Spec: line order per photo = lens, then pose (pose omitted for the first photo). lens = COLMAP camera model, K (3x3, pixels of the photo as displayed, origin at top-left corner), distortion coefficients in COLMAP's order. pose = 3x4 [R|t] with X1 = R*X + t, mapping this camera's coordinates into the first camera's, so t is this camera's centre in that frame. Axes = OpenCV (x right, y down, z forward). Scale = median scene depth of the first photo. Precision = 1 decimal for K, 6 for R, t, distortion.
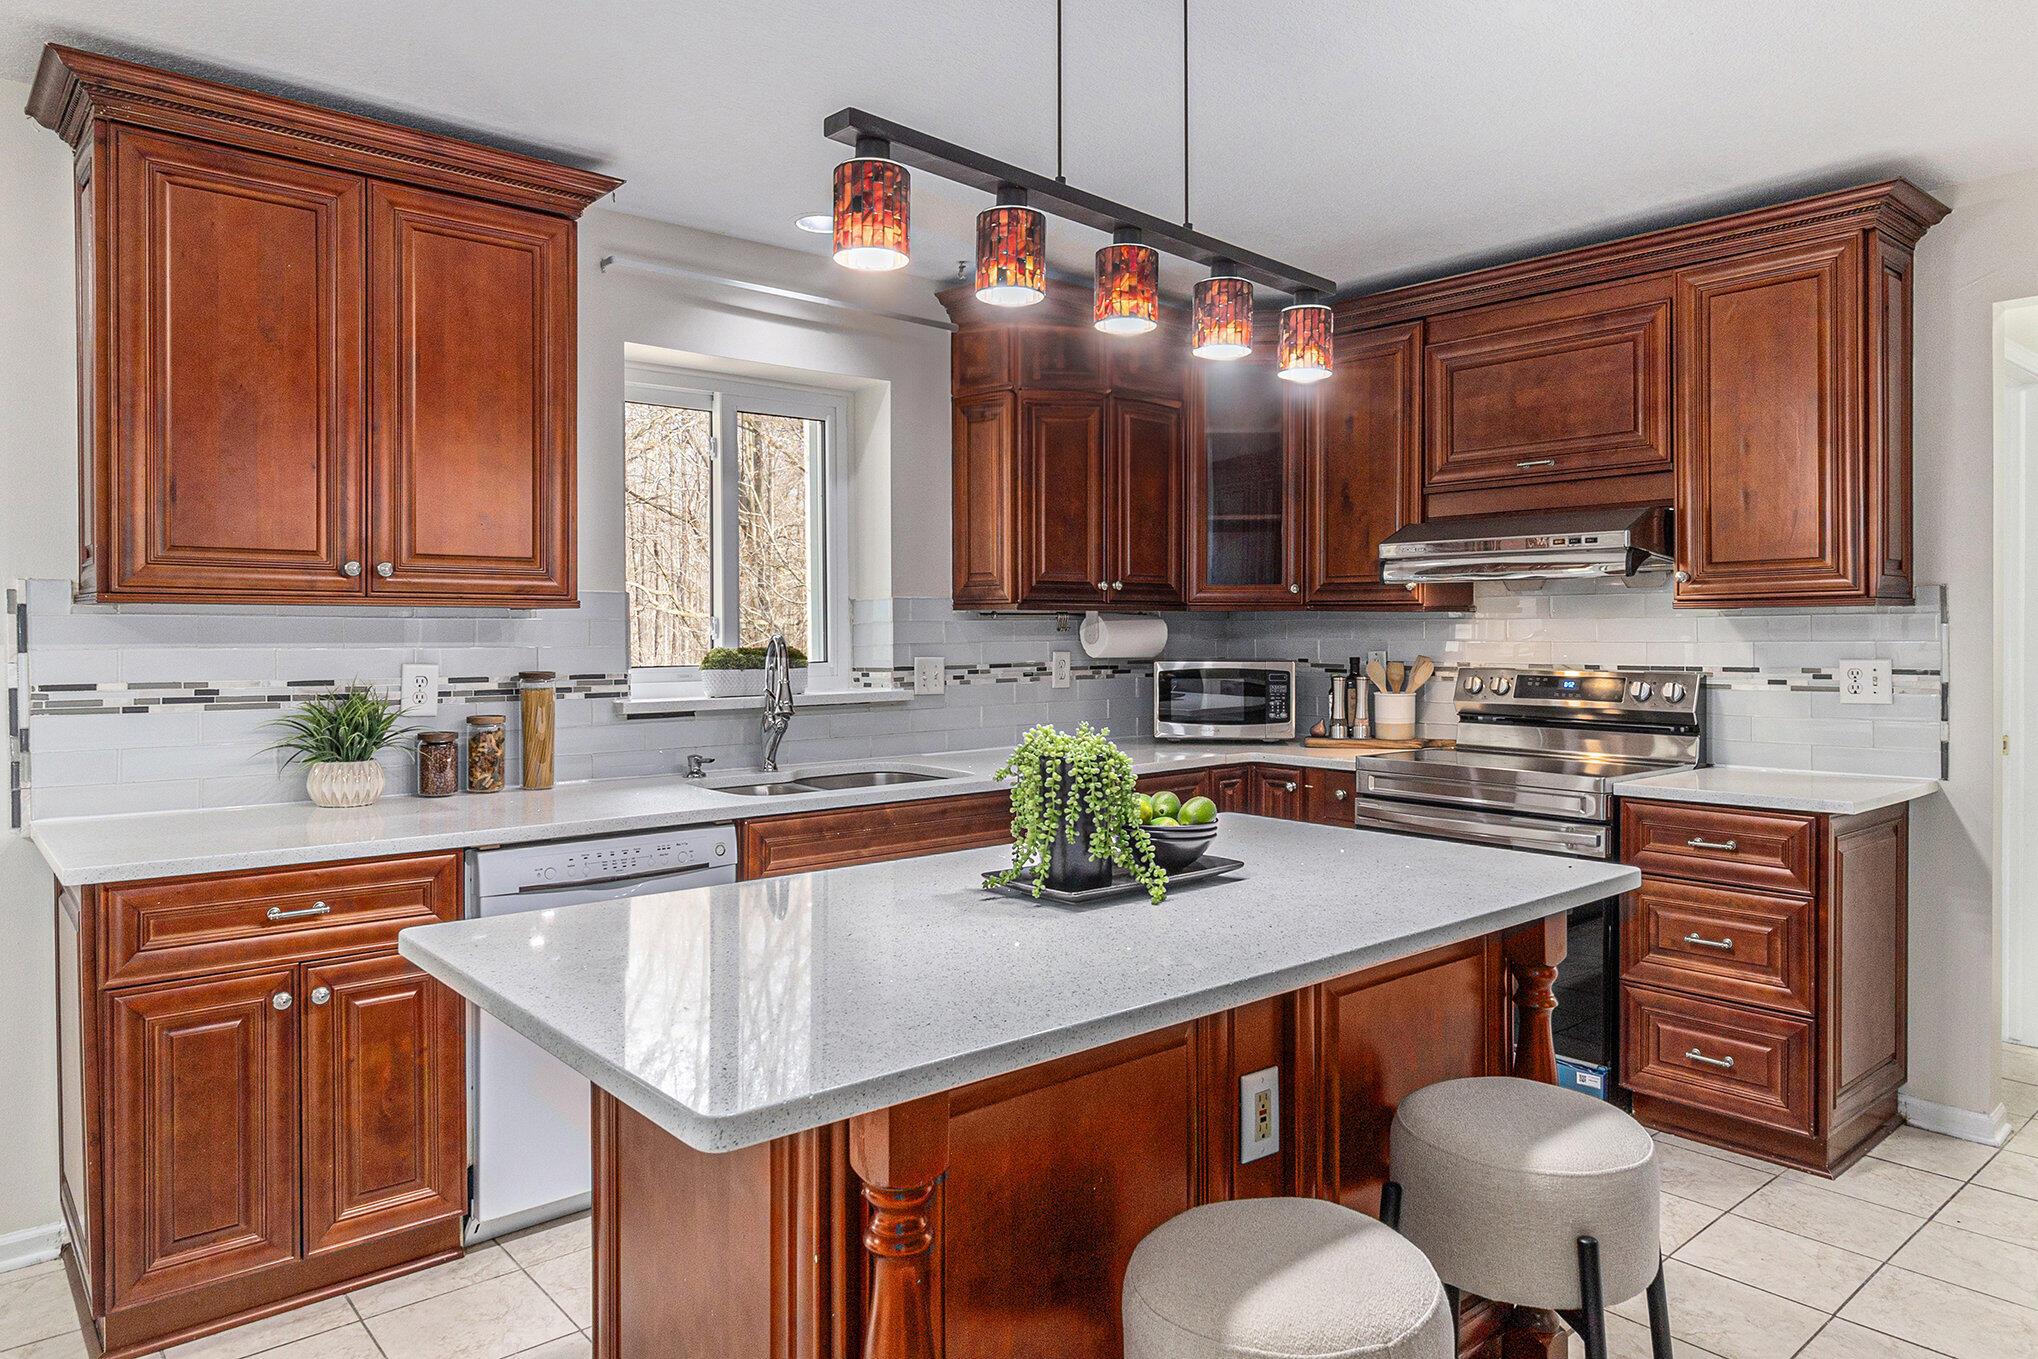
lens RADIAL K [[1294.9, 0, 1043.6], [0, 1294.9, 665.0], [0, 0, 1]] dist [0.022583, -0.001066]
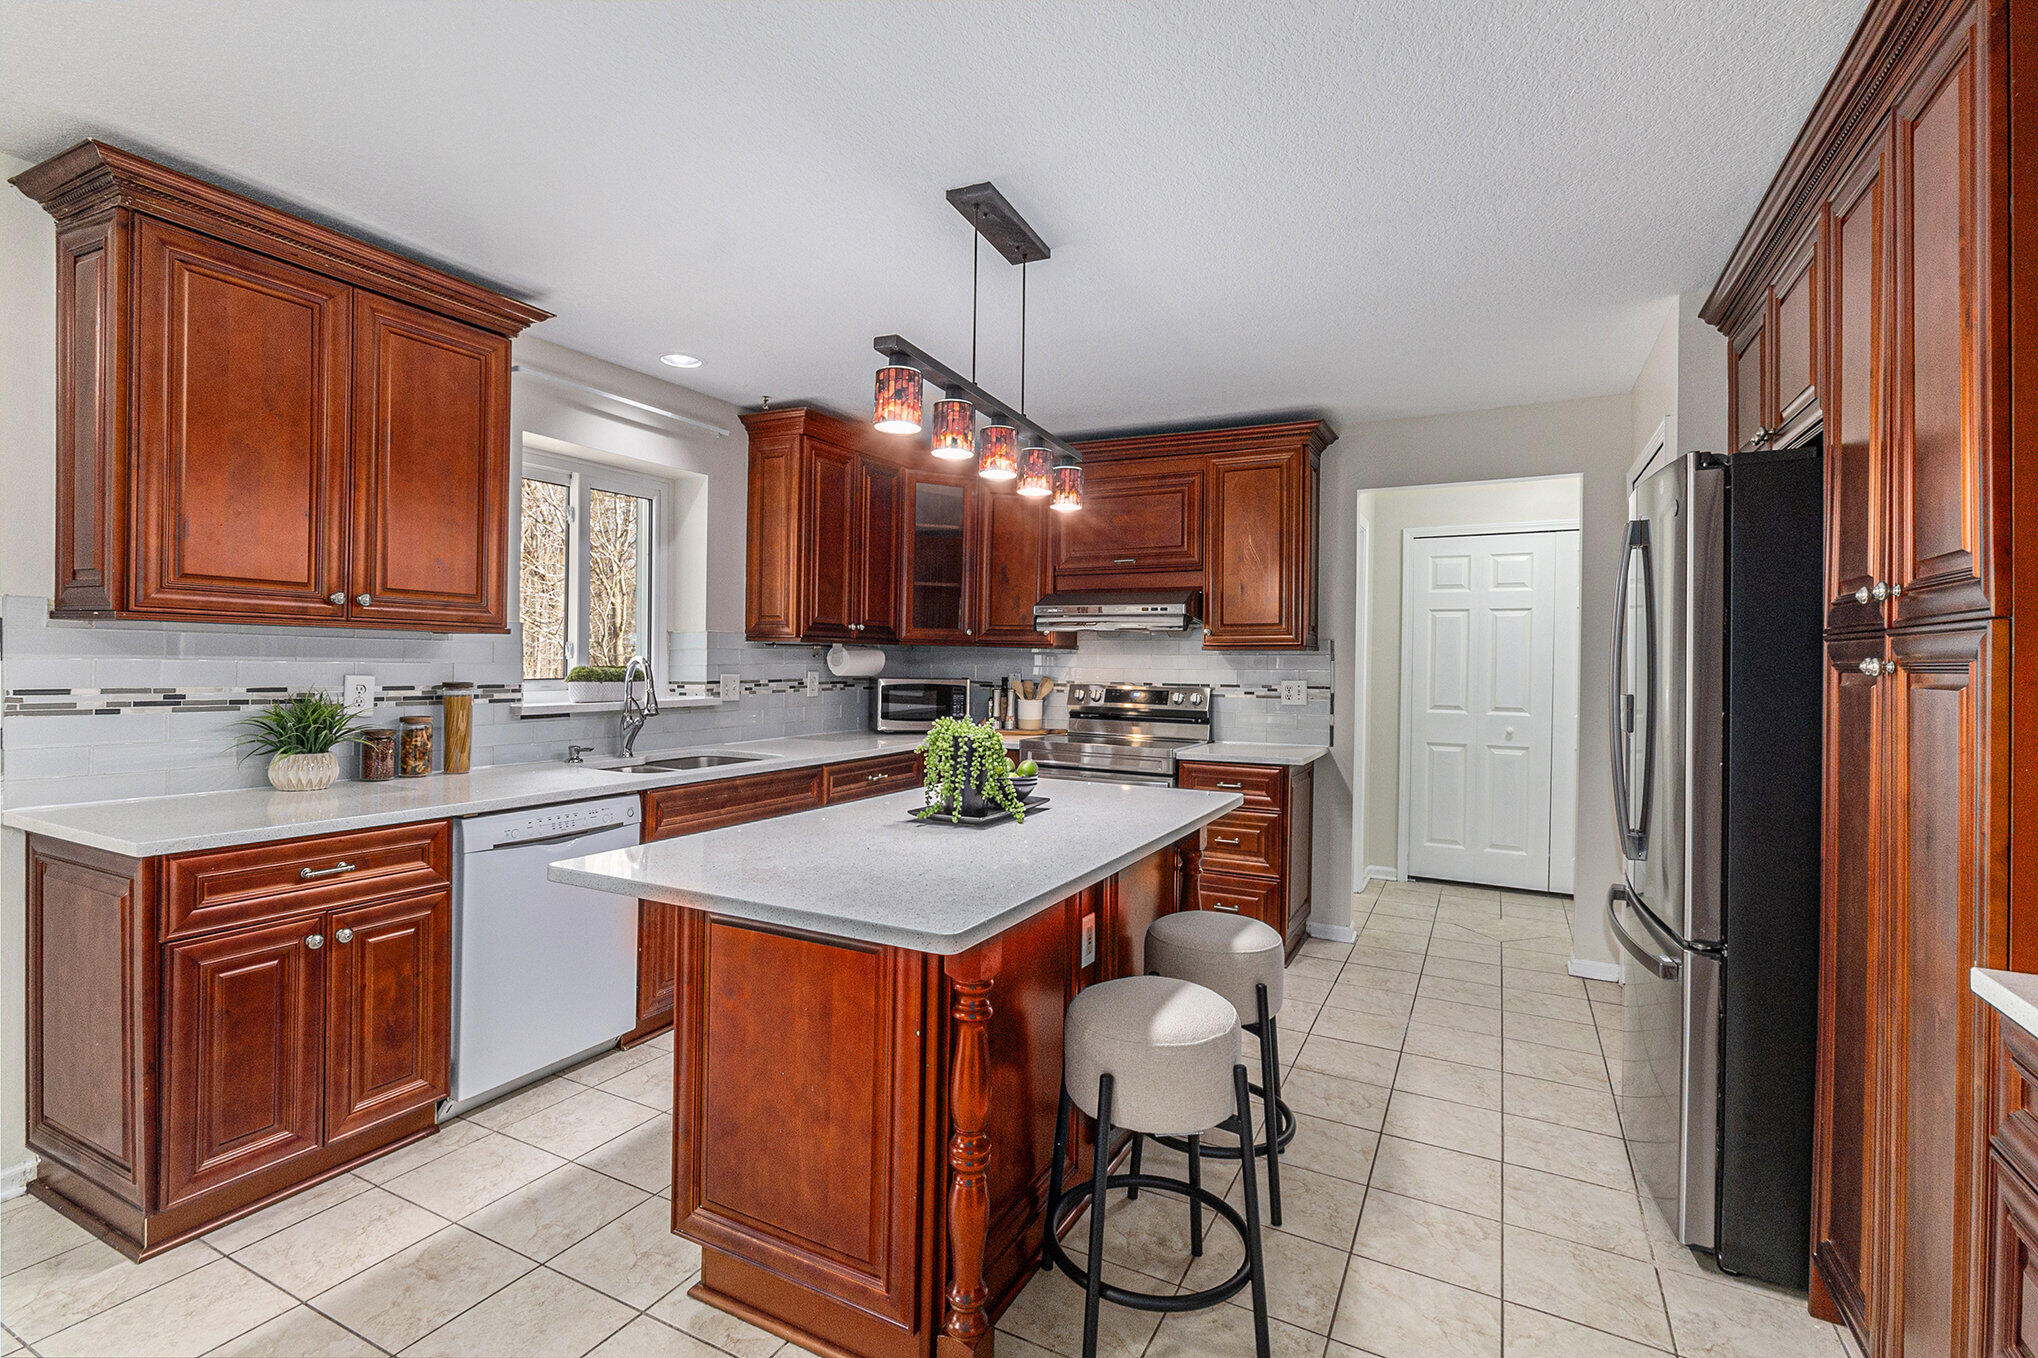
lens RADIAL K [[934.6, 0, 1018.2], [0, 934.6, 688.6], [0, 0, 1]] dist [0.033973, 0.000716]
pose [[0.932233, 0.005326, 0.361818, -0.241530], [-0.007758, 0.999956, 0.005269, 0.002769], [-0.361775, -0.007719, 0.932234, -0.084459]]
